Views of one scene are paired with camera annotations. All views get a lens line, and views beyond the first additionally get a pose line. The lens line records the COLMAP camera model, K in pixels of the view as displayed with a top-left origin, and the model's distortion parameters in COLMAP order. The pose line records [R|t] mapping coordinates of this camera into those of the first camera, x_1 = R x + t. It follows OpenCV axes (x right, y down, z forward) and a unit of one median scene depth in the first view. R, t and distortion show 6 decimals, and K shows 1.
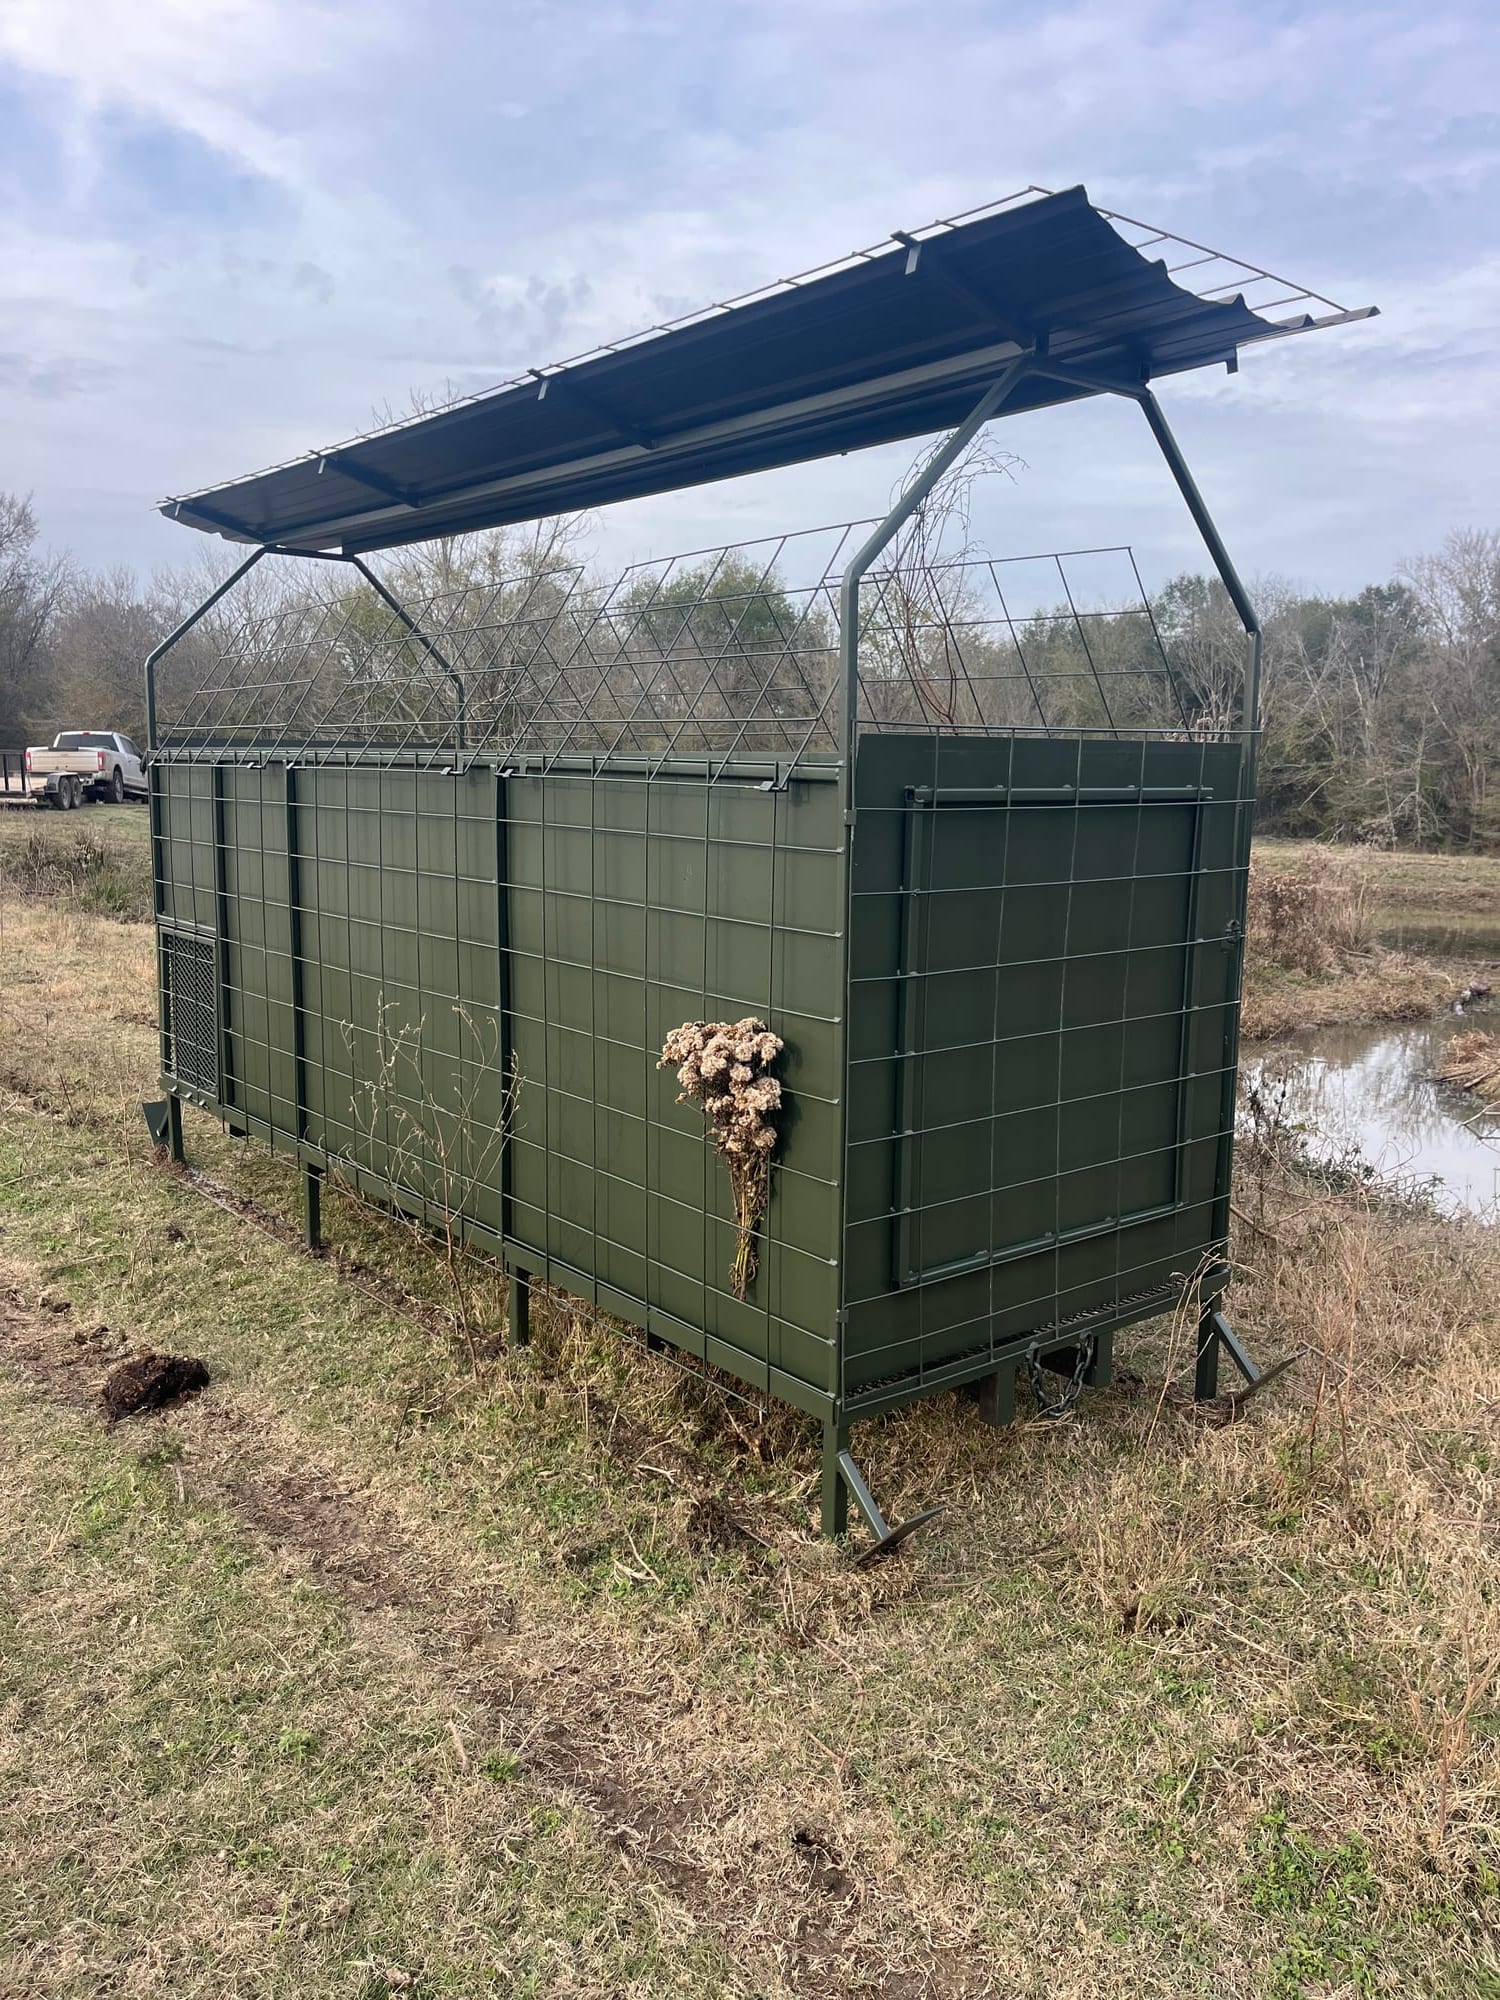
lens RADIAL K [[1485.3, 0, 750.0], [0, 1485.3, 1000.0], [0, 0, 1]] dist [0.047939, -0.069247]
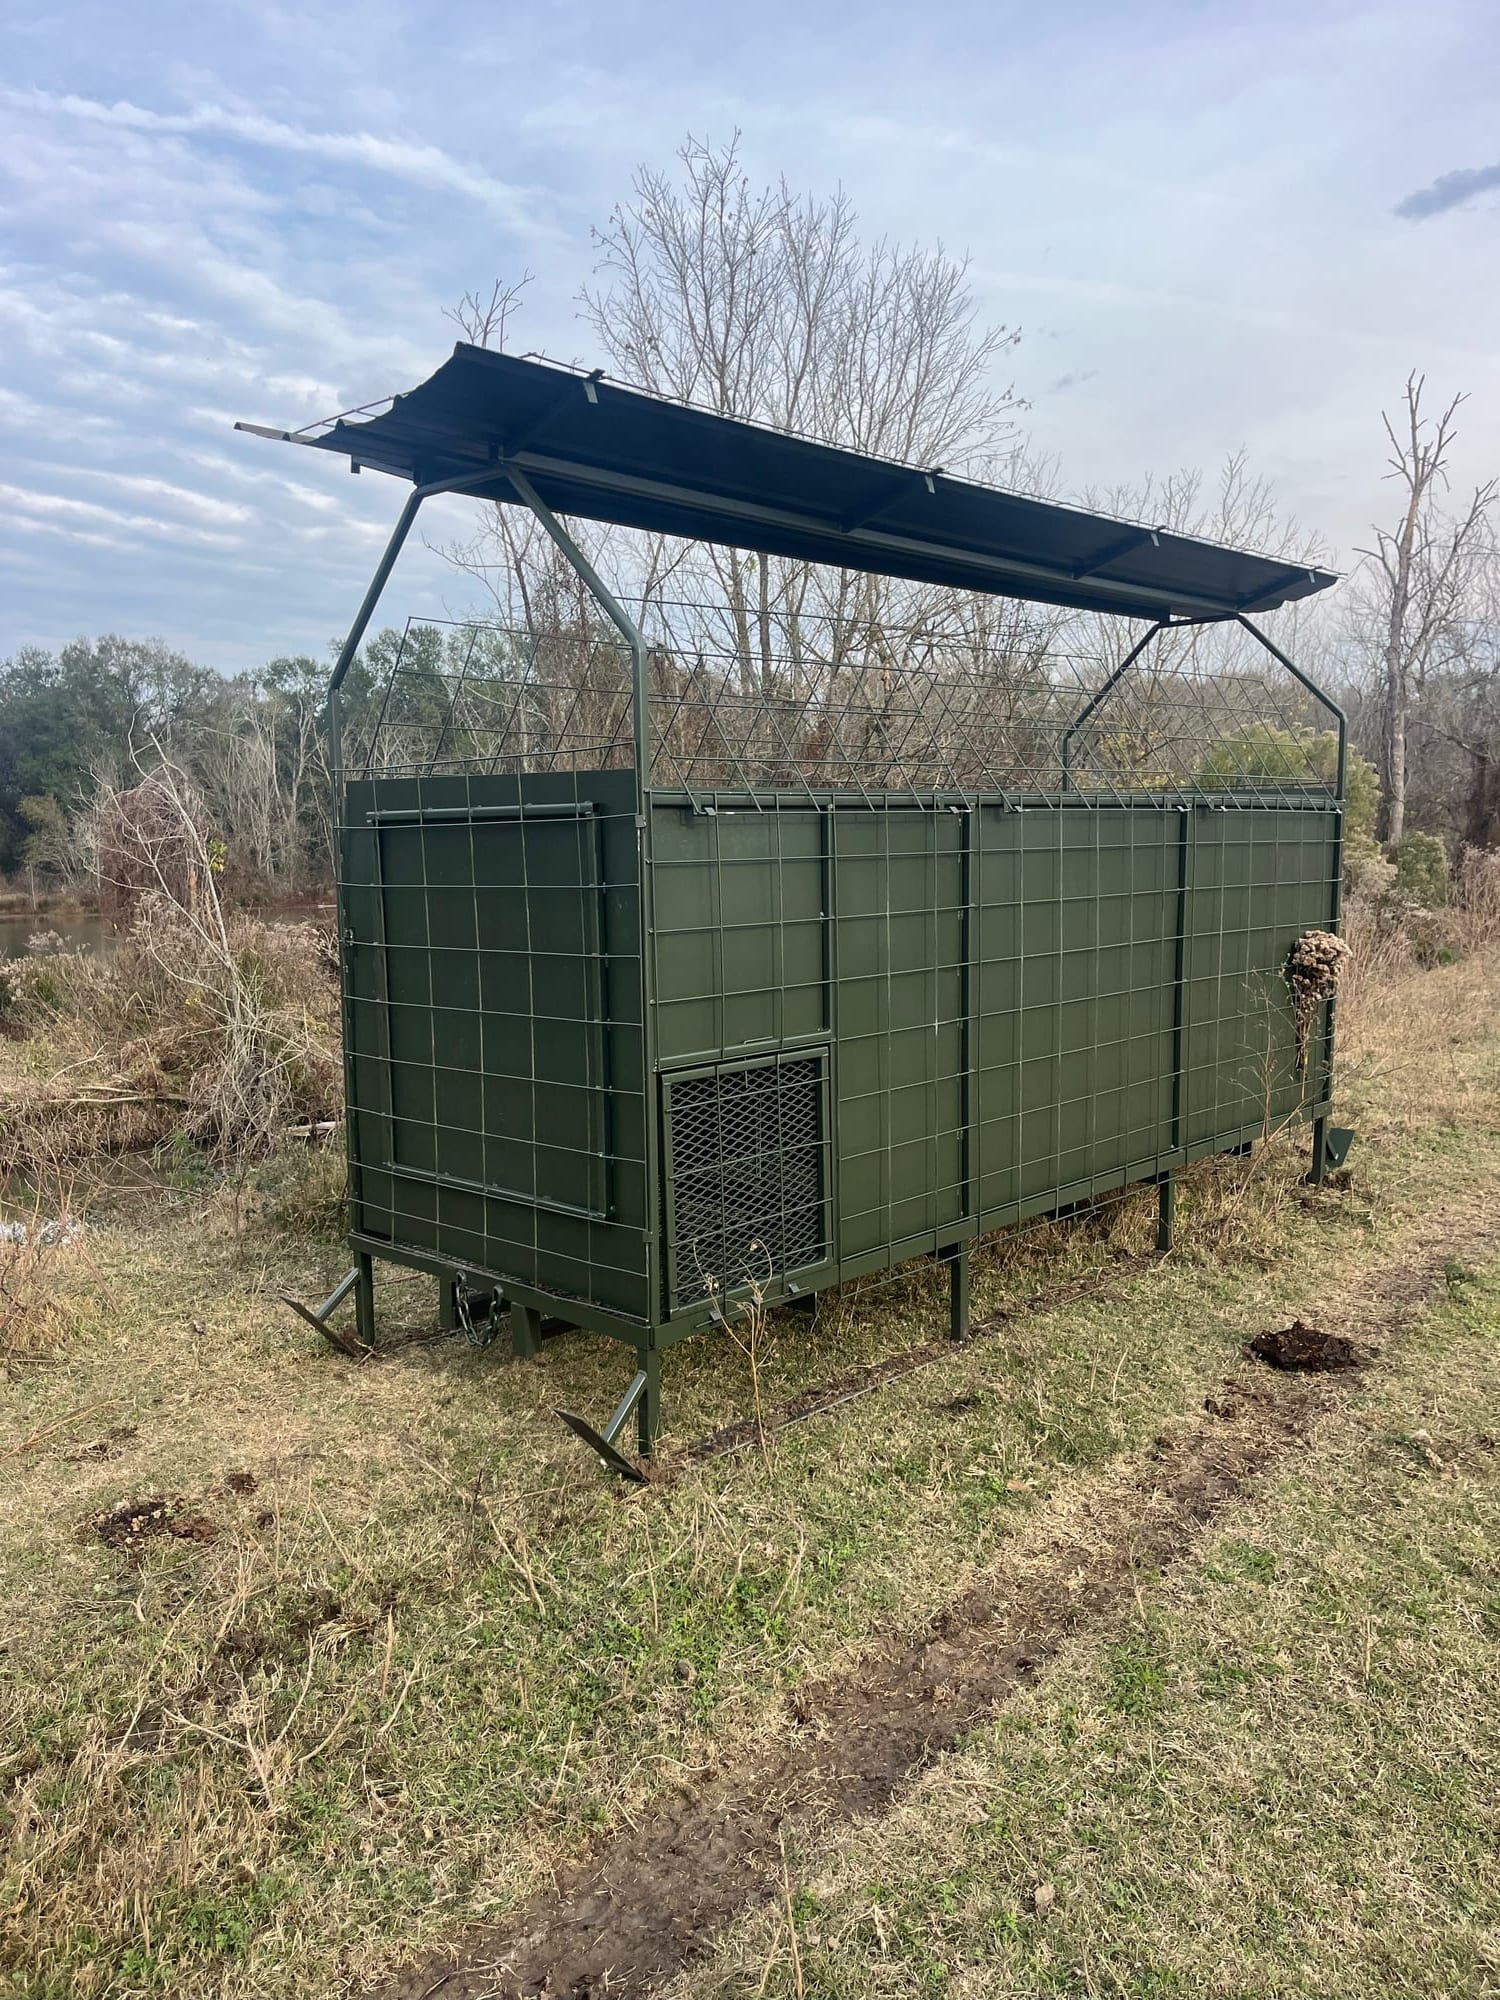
lens RADIAL K [[1485.3, 0, 750.0], [0, 1485.3, 1000.0], [0, 0, 1]] dist [0.047939, -0.069247]
pose [[-0.089773, -0.112702, 0.989565, -1.242203], [0.177763, 0.975810, 0.127262, -0.177070], [-0.979970, 0.187333, -0.067567, 1.230477]]
